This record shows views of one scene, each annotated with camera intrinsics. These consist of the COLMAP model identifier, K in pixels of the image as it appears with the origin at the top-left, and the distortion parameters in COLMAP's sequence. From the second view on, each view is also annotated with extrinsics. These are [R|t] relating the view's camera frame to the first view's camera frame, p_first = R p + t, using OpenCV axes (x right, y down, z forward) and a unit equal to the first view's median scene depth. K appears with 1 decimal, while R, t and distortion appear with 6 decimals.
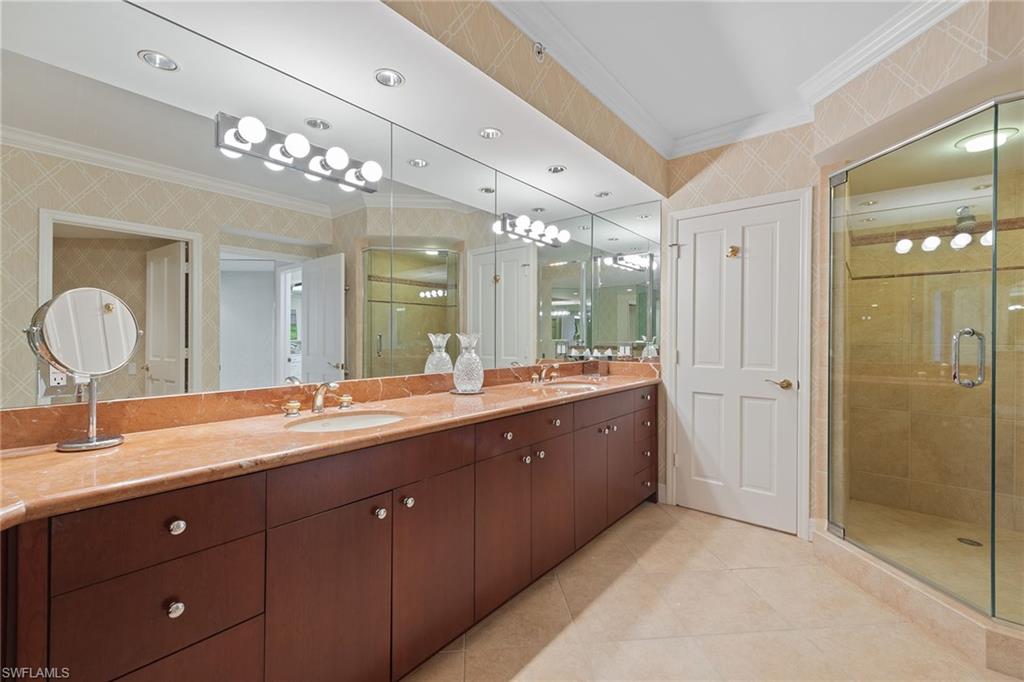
lens RADIAL K [[420.9, 0, 511.6], [0, 420.9, 337.4], [0, 0, 1]] dist [0.000189, -0.000079]
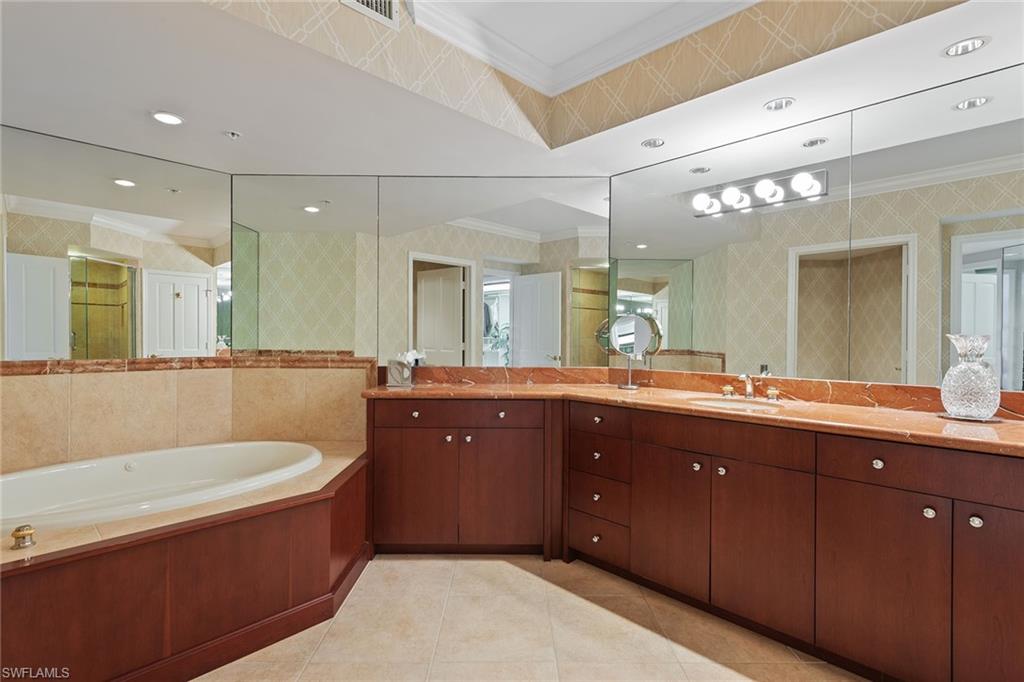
lens RADIAL K [[475.9, 0, 512.0], [0, 475.9, 341.0], [0, 0, 1]] dist [0.001399, 0.000025]
pose [[-0.082267, 0.004316, -0.996601, 0.846630], [-0.007917, 0.999956, 0.004984, 0.003923], [0.996579, 0.008300, -0.082229, 0.344025]]
